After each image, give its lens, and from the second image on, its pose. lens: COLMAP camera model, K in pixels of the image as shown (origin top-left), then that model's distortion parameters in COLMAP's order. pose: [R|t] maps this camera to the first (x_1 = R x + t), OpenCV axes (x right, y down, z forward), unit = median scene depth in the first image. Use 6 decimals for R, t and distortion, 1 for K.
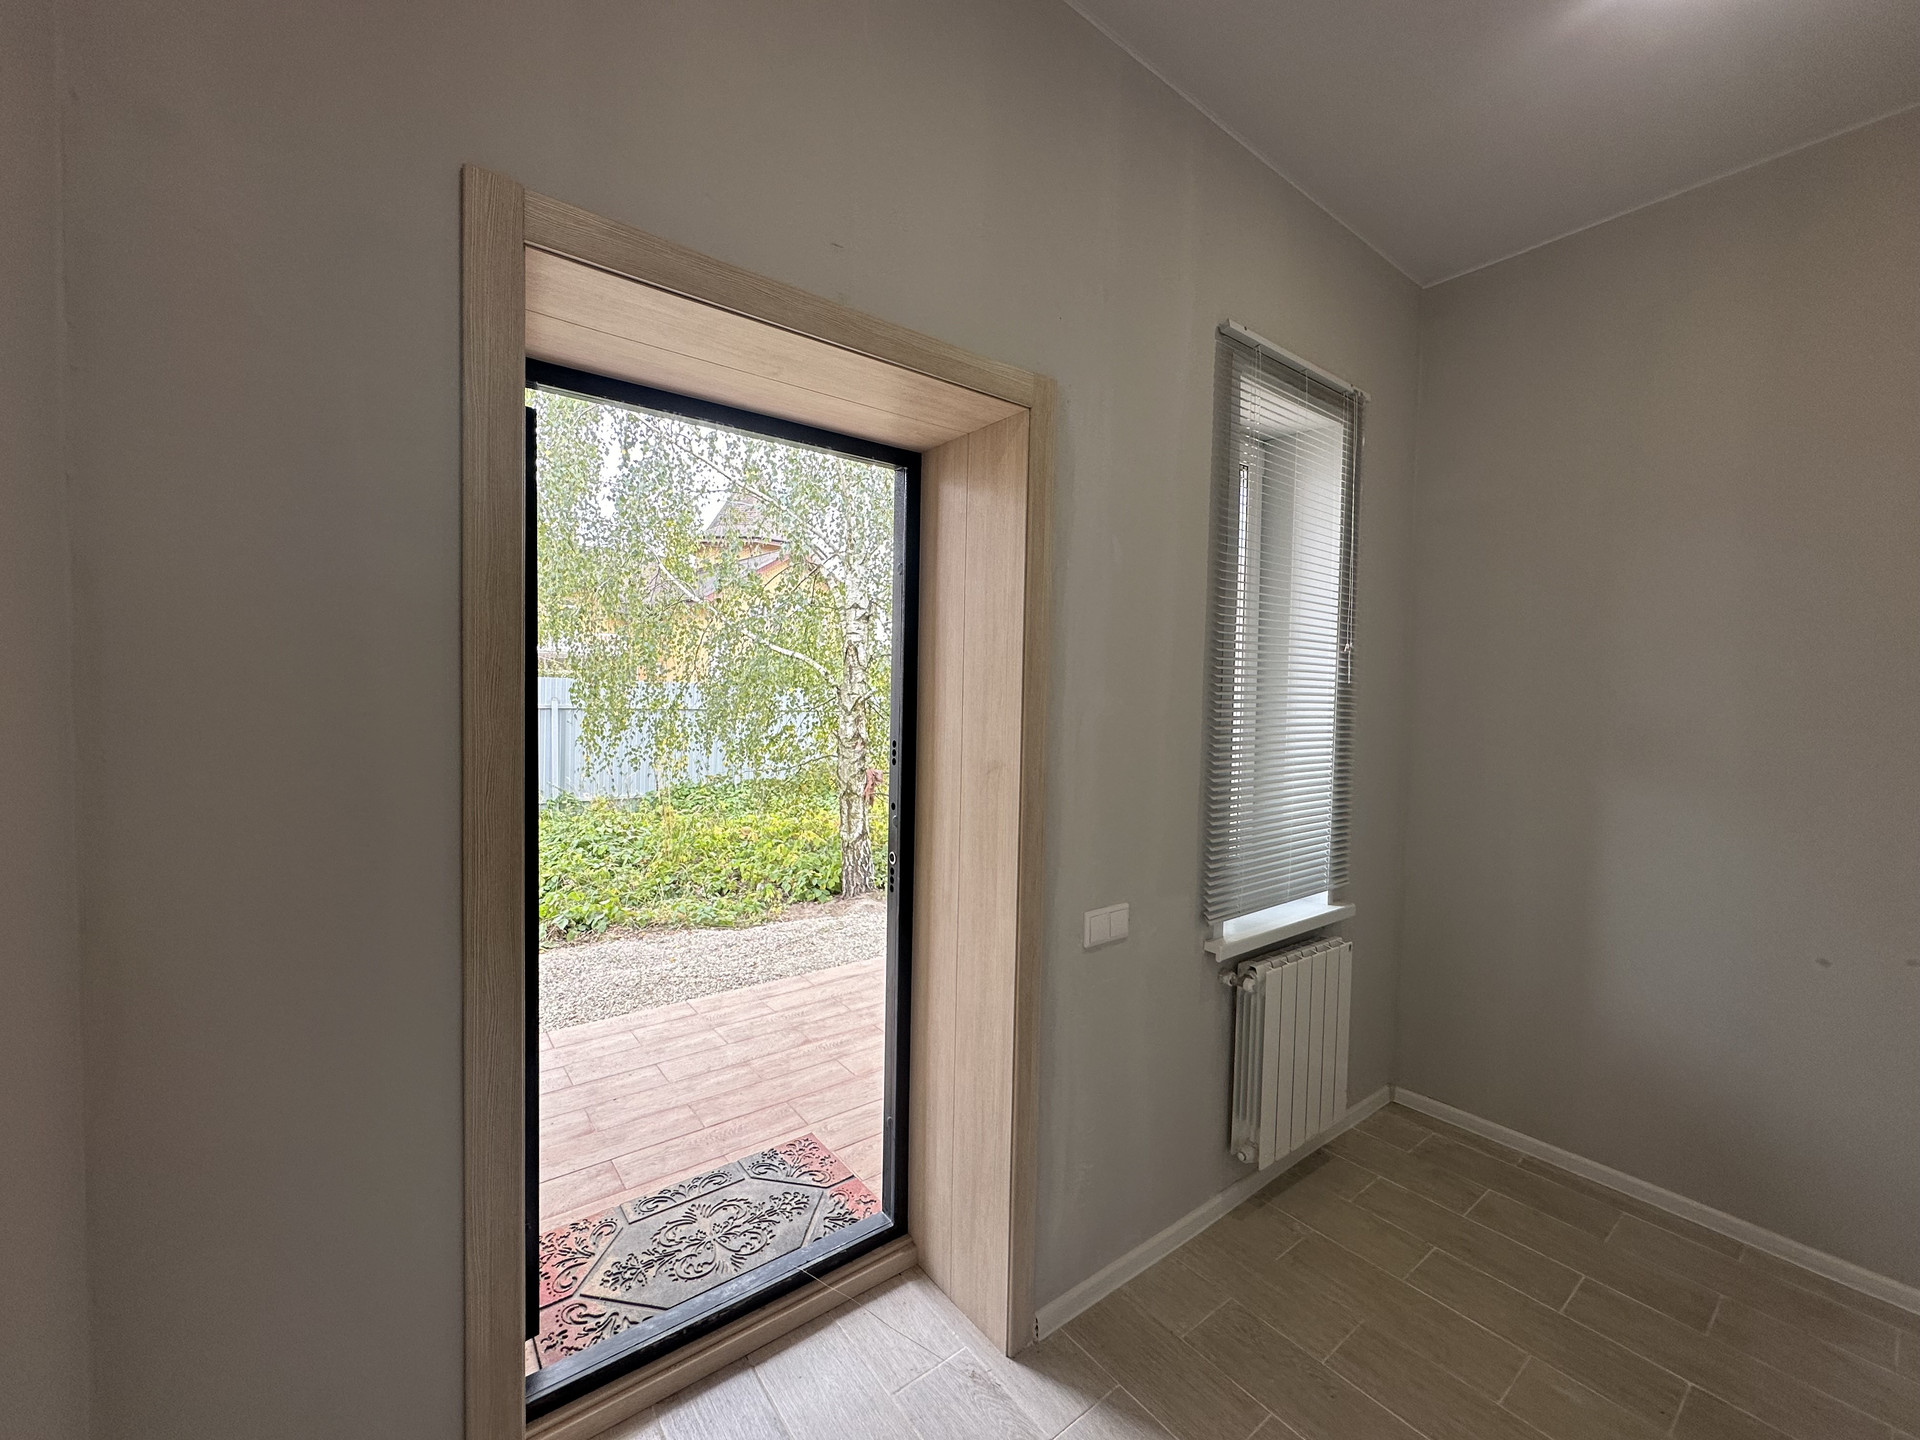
lens RADIAL K [[767.8, 0, 963.1], [0, 767.8, 720.5], [0, 0, 1]] dist [-0.003857, 0.001529]
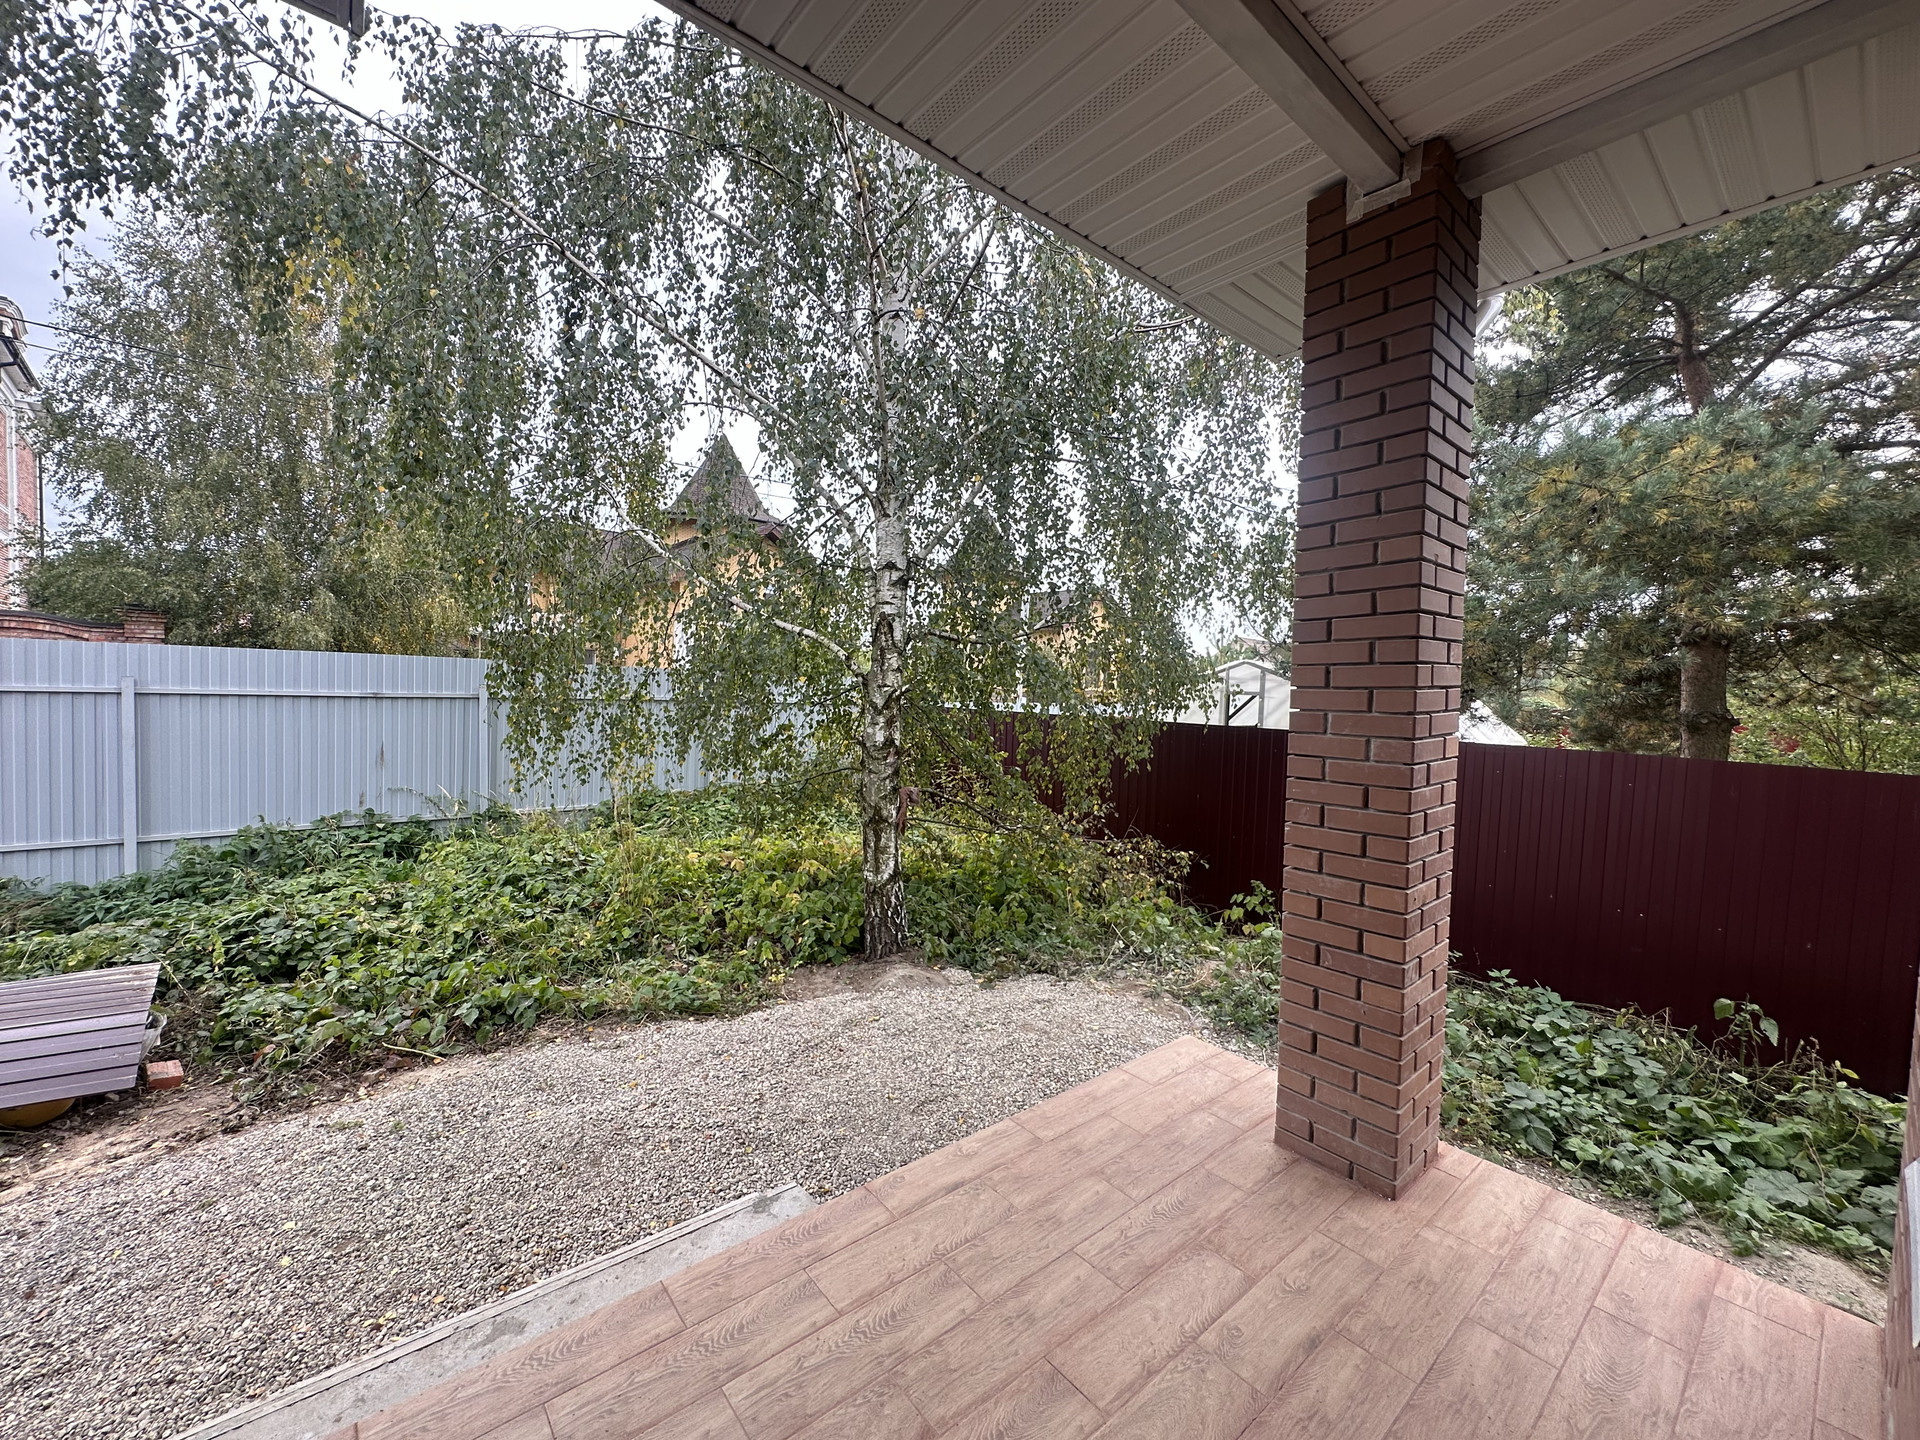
lens RADIAL K [[767.8, 0, 963.4], [0, 767.8, 720.9], [0, 0, 1]] dist [-0.003857, 0.001529]
pose [[0.998932, 0.010809, 0.044917, -0.082143], [-0.011513, 0.999815, 0.015438, -0.010828], [-0.044742, -0.015938, 0.998871, 0.213486]]
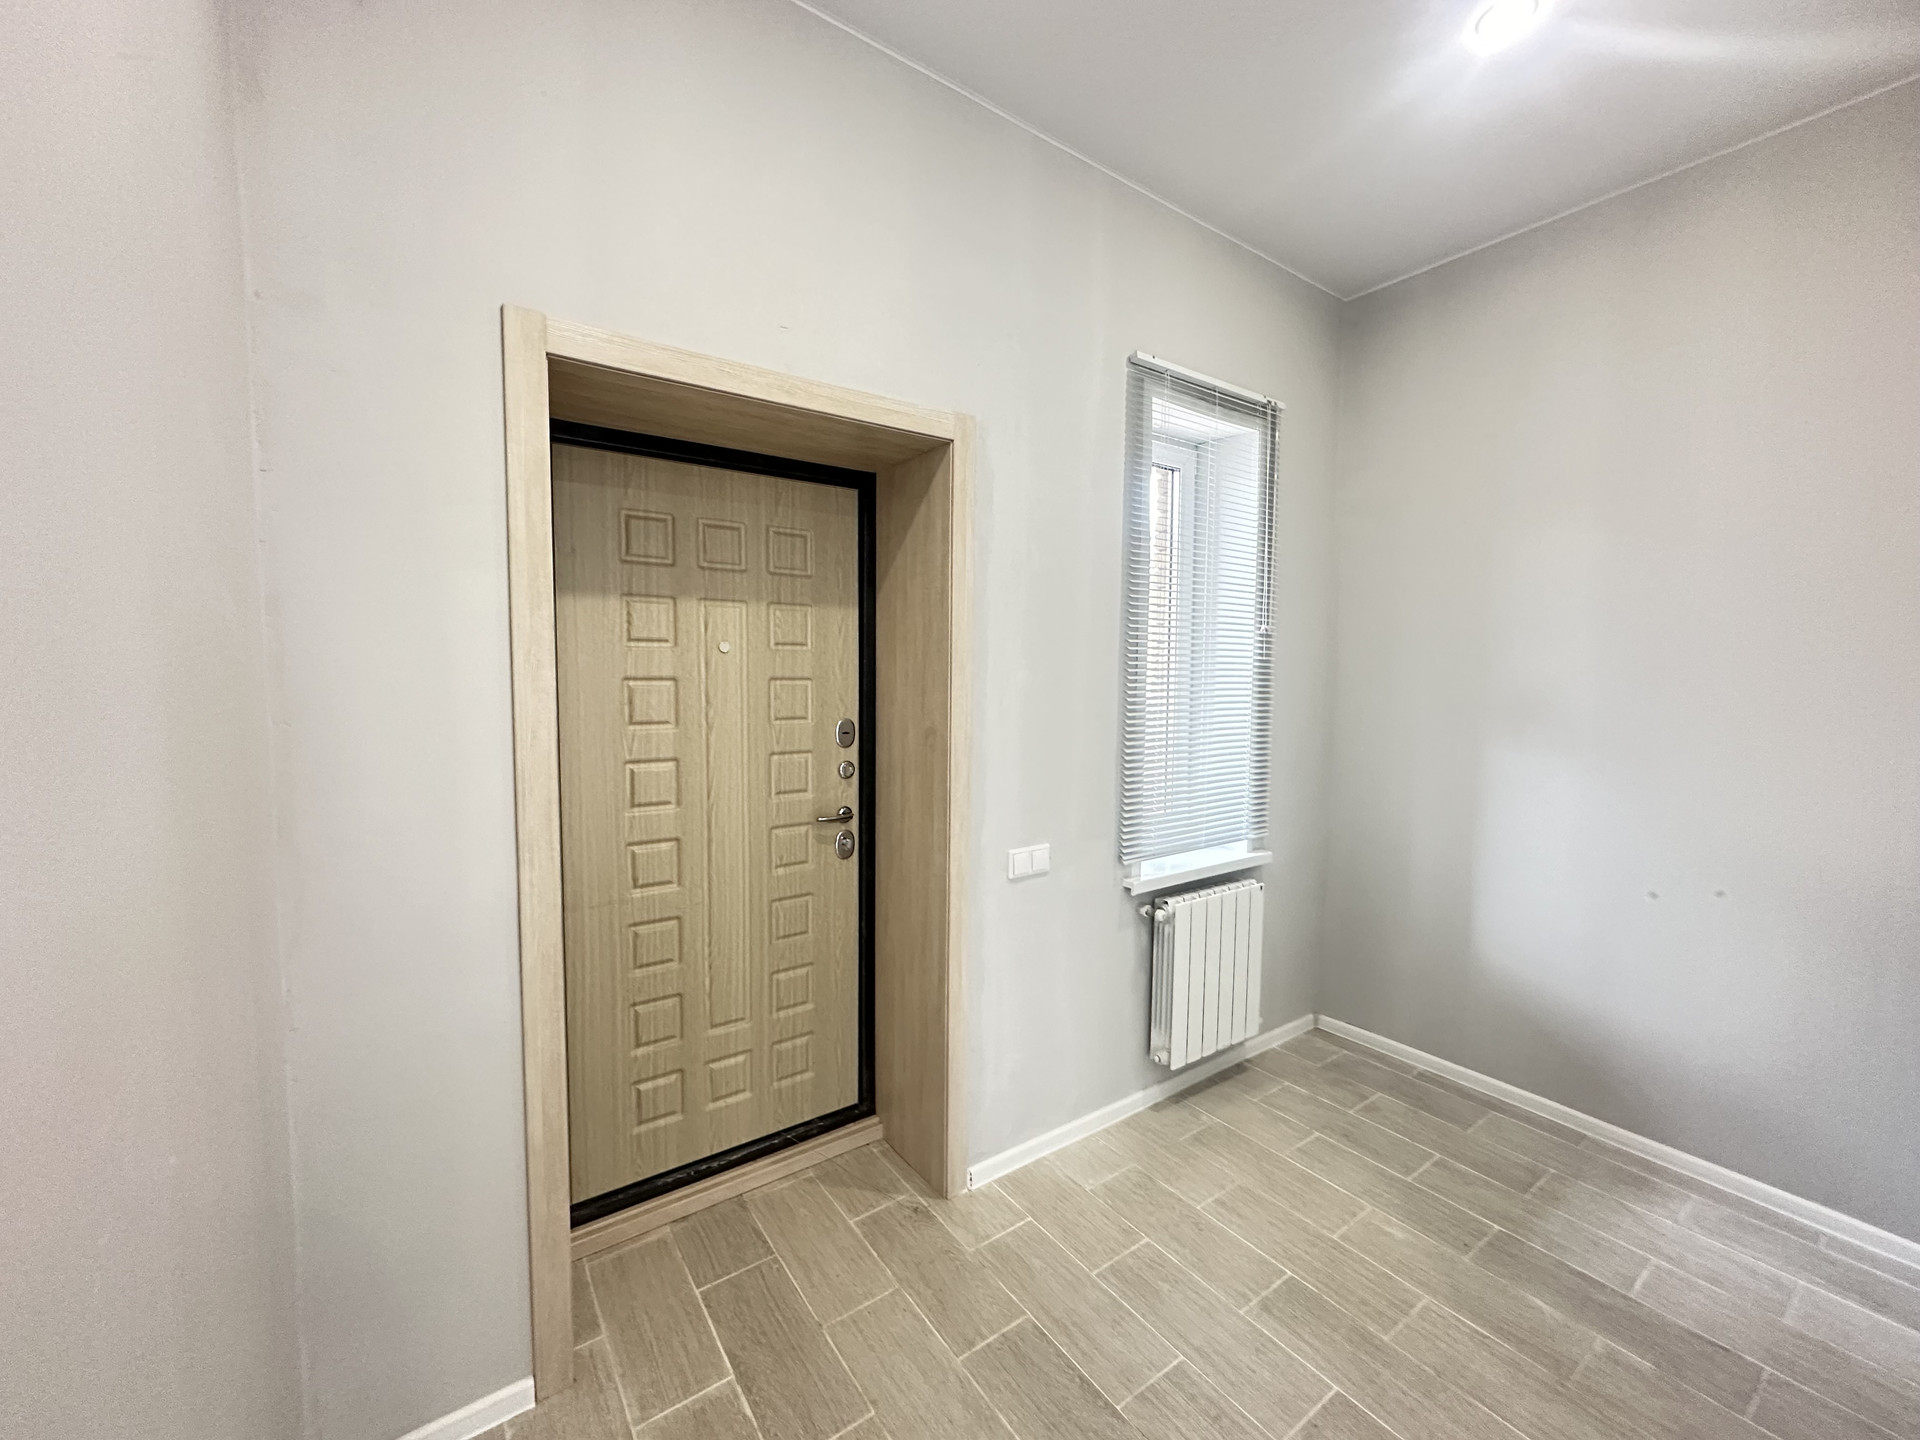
lens RADIAL K [[767.8, 0, 963.4], [0, 767.8, 719.5], [0, 0, 1]] dist [-0.003857, 0.001529]
pose [[0.999186, -0.007946, -0.039544, 0.150344], [0.009099, 0.999536, 0.029079, 0.006308], [0.039294, -0.029415, 0.998795, -0.245265]]
